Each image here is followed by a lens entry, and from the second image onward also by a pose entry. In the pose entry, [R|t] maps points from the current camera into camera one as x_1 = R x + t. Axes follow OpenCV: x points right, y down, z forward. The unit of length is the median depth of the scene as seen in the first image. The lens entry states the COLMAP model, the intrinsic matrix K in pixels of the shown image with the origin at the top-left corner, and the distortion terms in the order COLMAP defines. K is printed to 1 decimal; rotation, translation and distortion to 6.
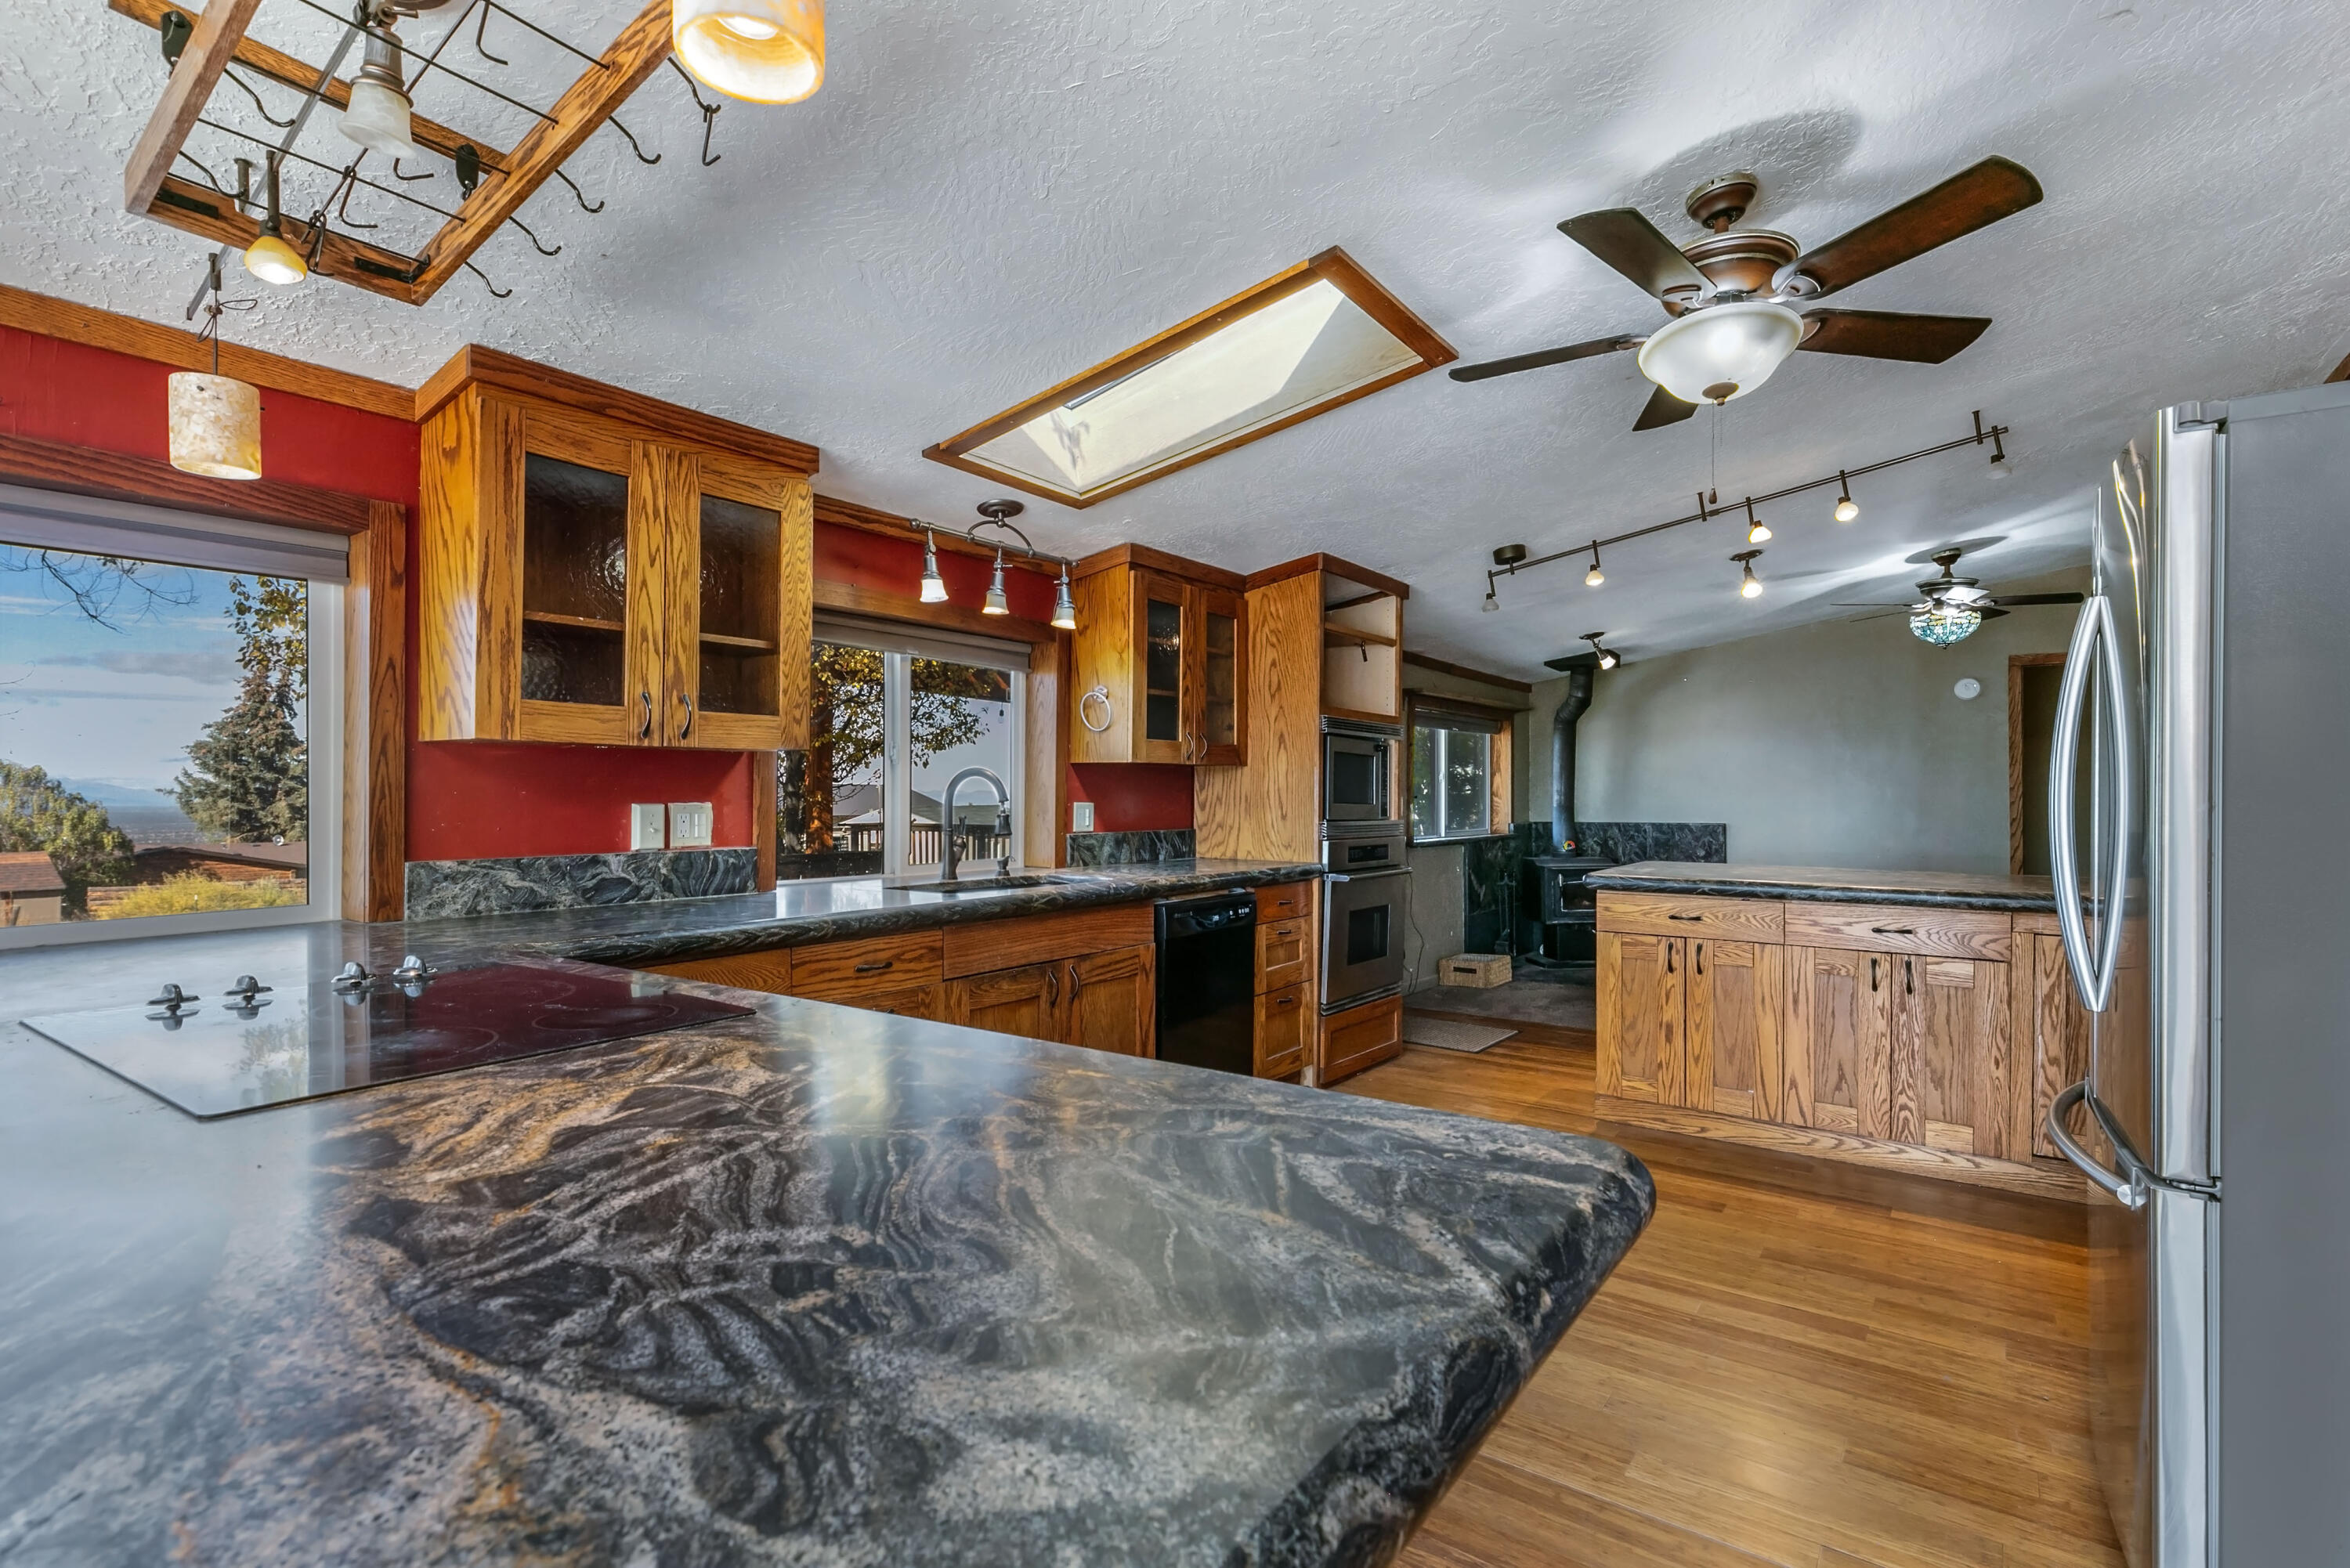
lens RADIAL K [[1095.7, 0, 1175.0], [0, 1095.7, 784.0], [0, 0, 1]] dist [0.006918, -0.000408]
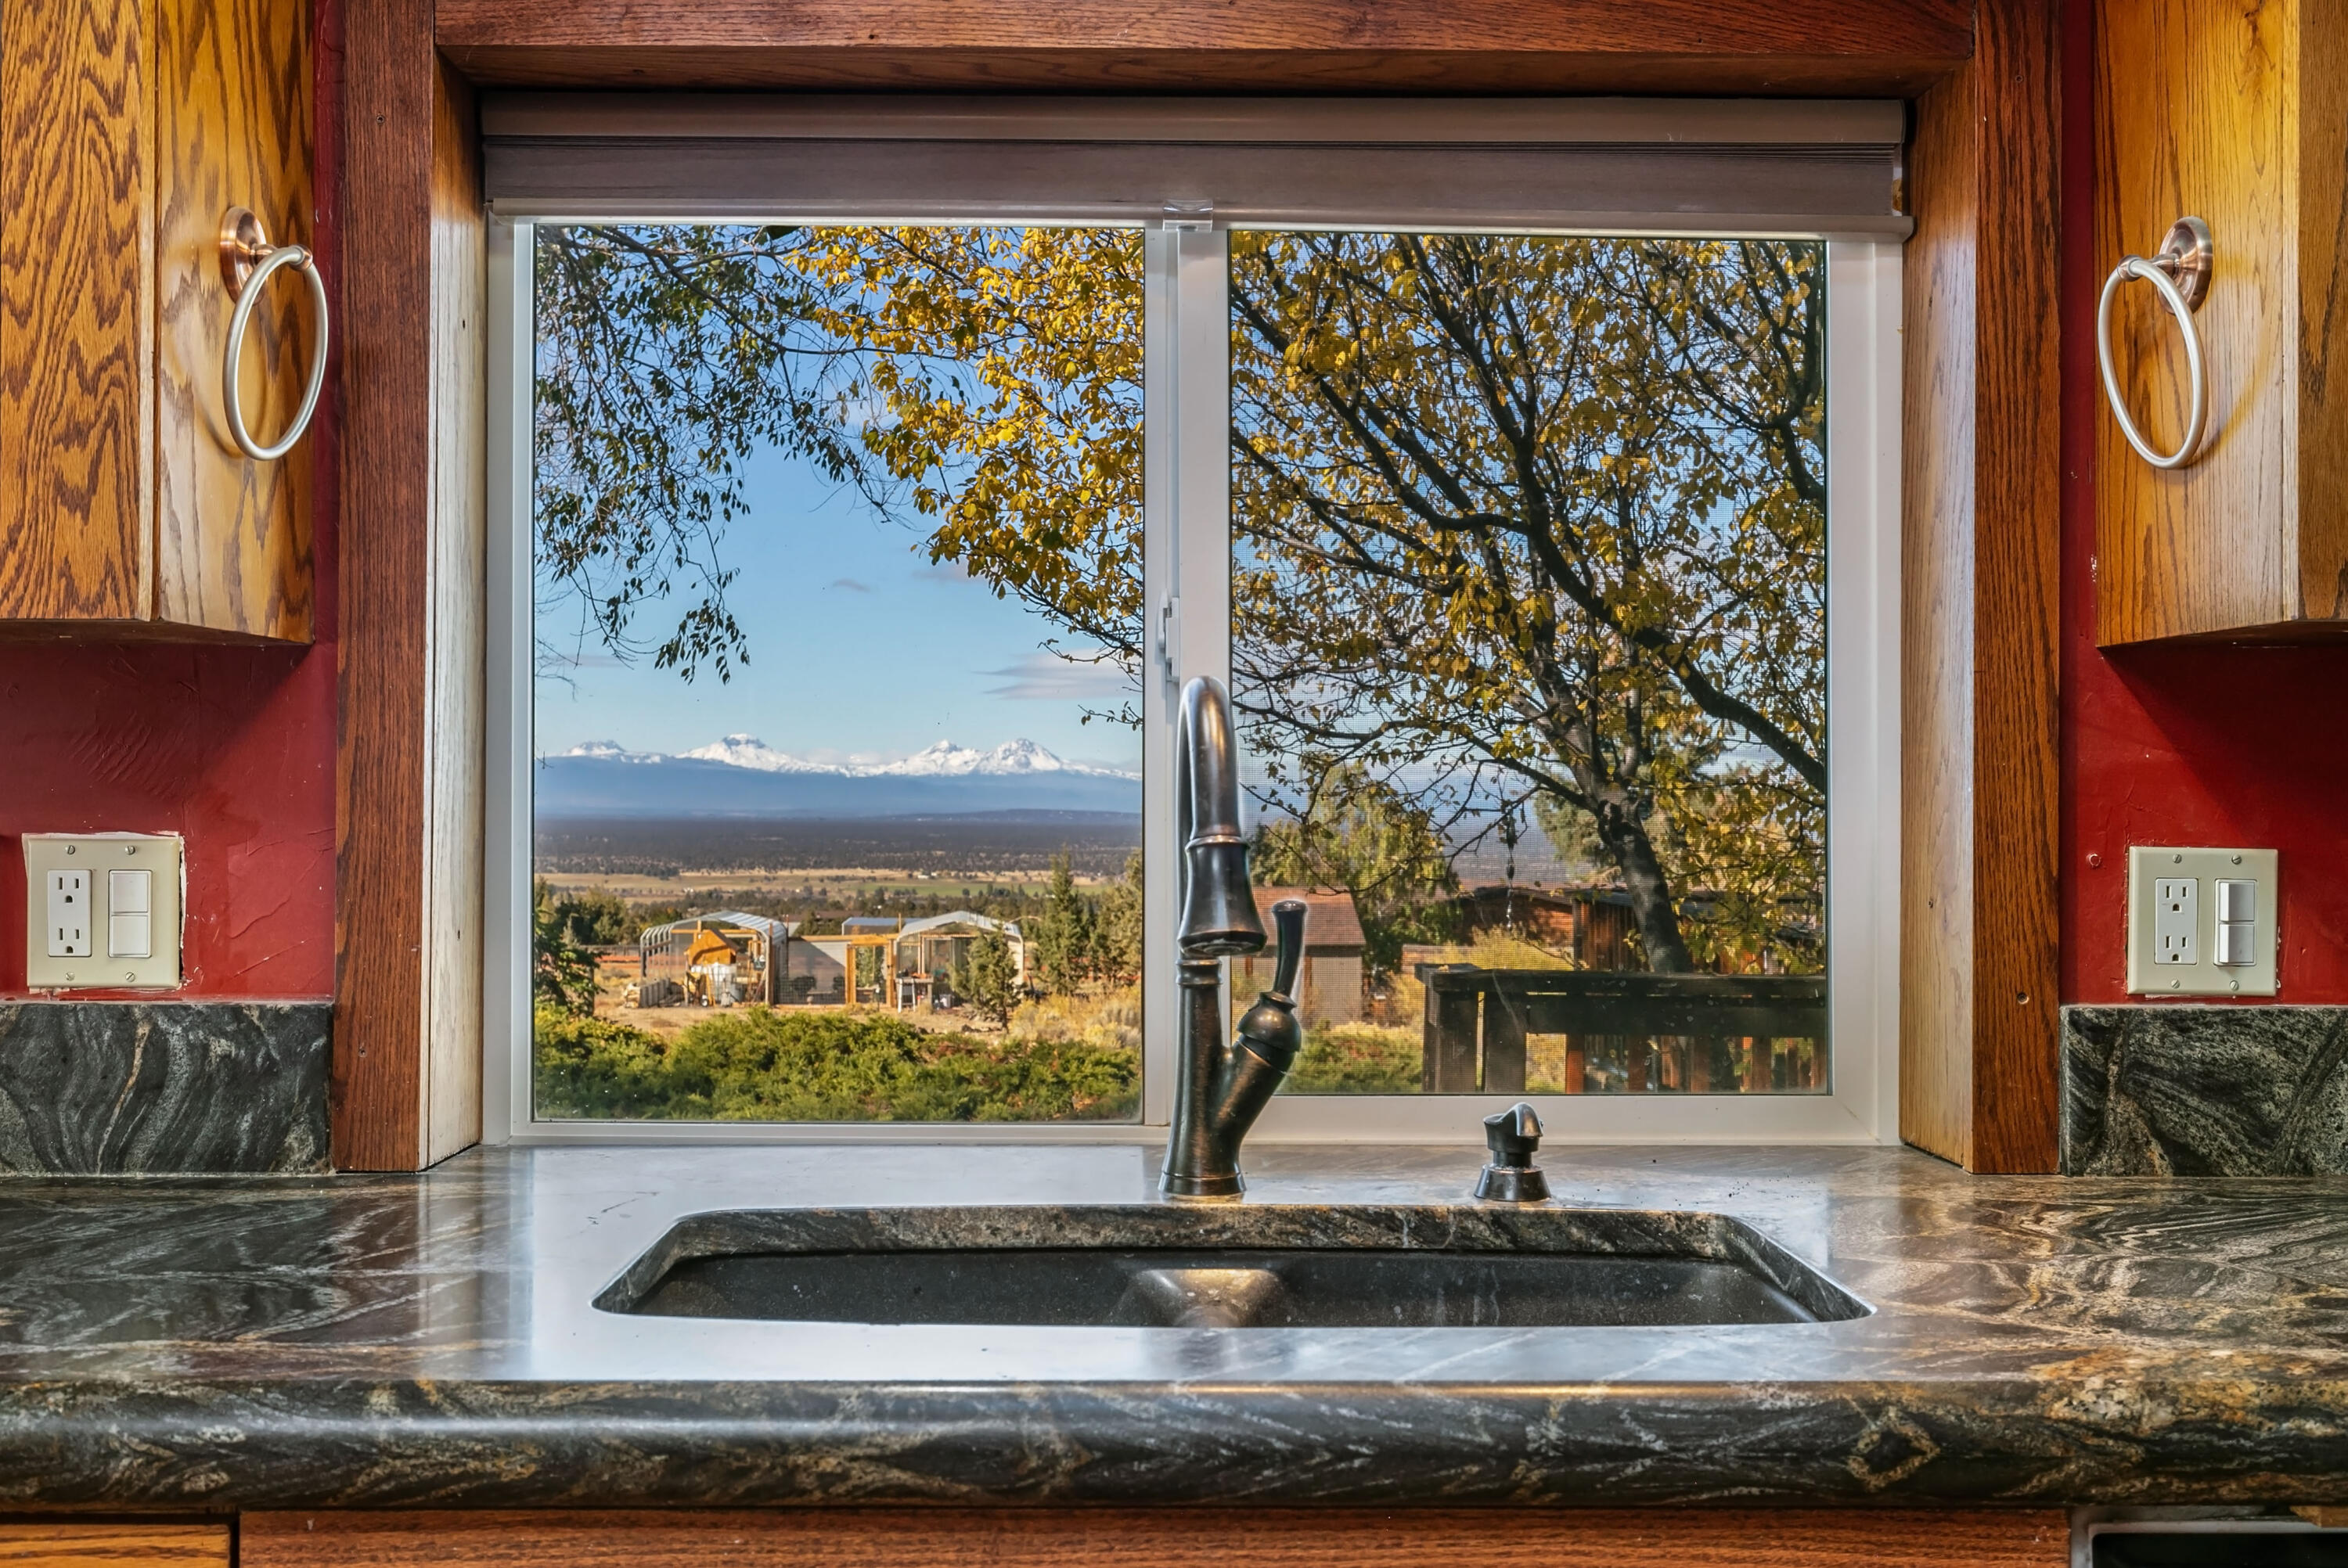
lens RADIAL K [[2350.6, 0, 1174.0], [0, 2350.6, 784.0], [0, 0, 1]] dist [0.007033, 0.006231]
pose [[0.600086, -0.004033, -0.799925, 0.155429], [0.006010, 0.999982, -0.000533, 0.004611], [0.799913, -0.004488, 0.600100, 0.639006]]
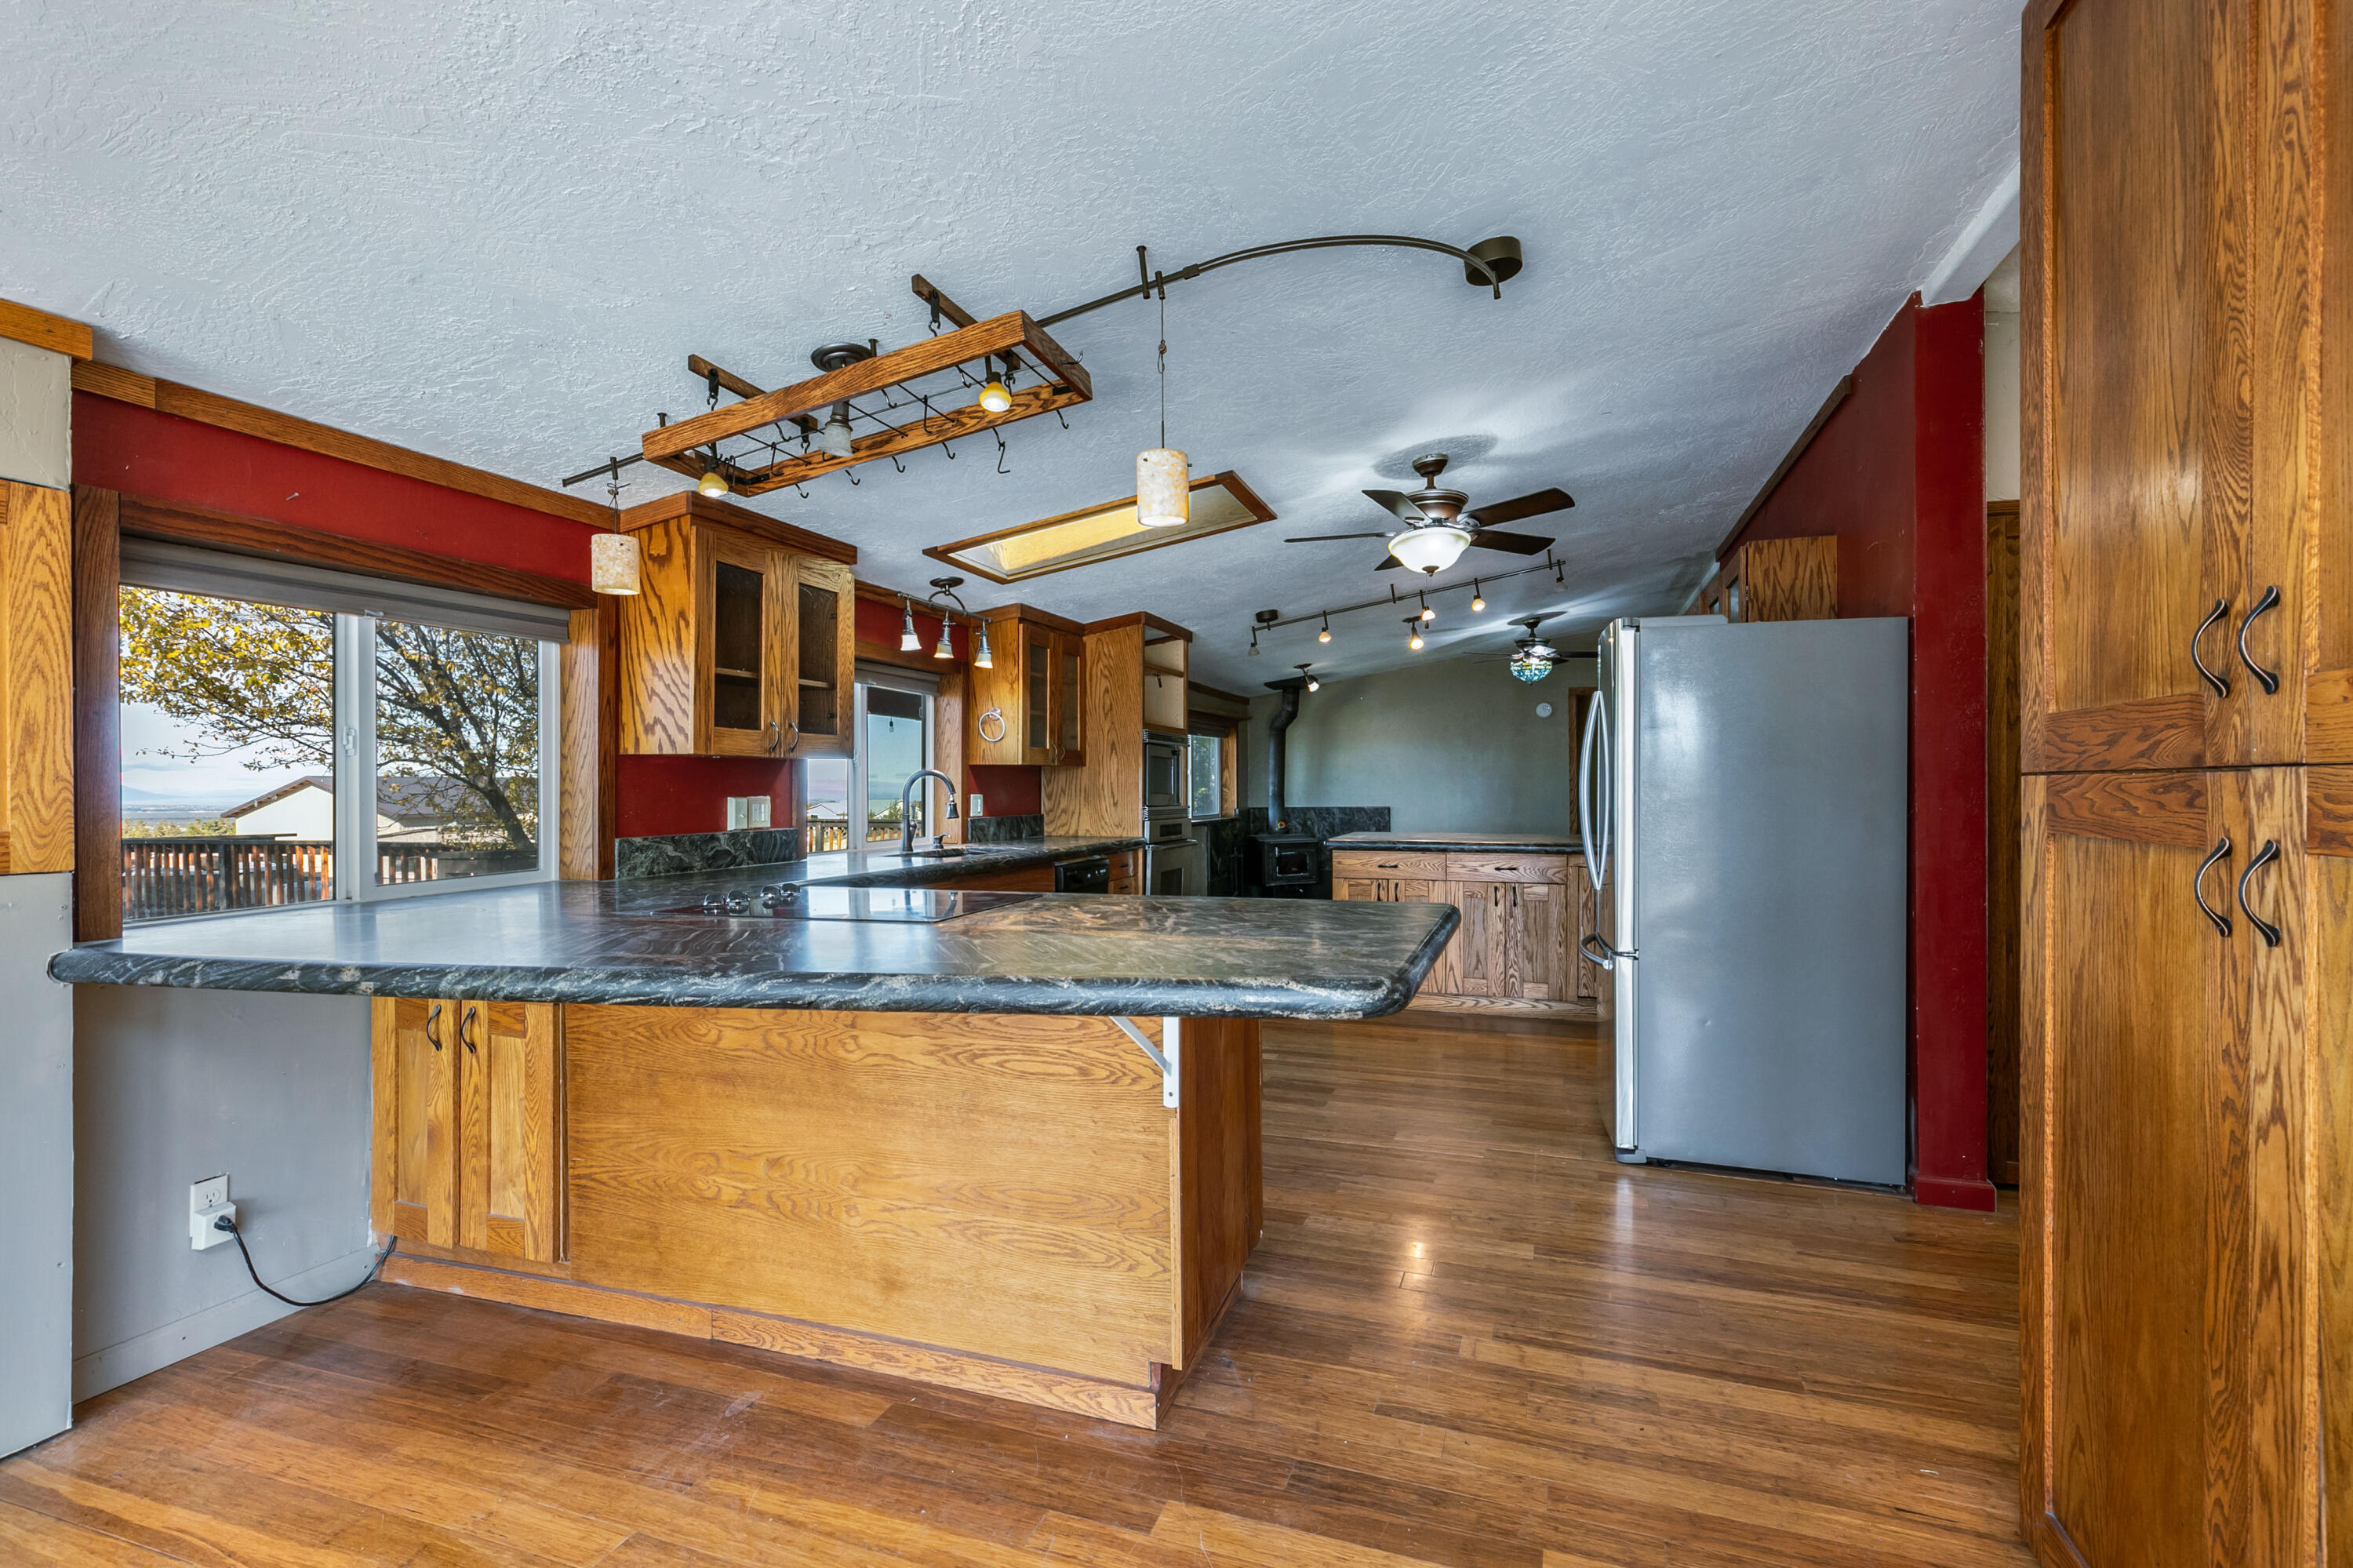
lens RADIAL K [[1075.5, 0, 1177.2], [0, 1075.5, 779.1], [0, 0, 1]] dist [0.001653, -0.000093]
pose [[0.956399, -0.003955, 0.292037, -0.247667], [0.003124, 0.999990, 0.003313, -0.005556], [-0.292047, -0.002256, 0.956401, -0.340549]]
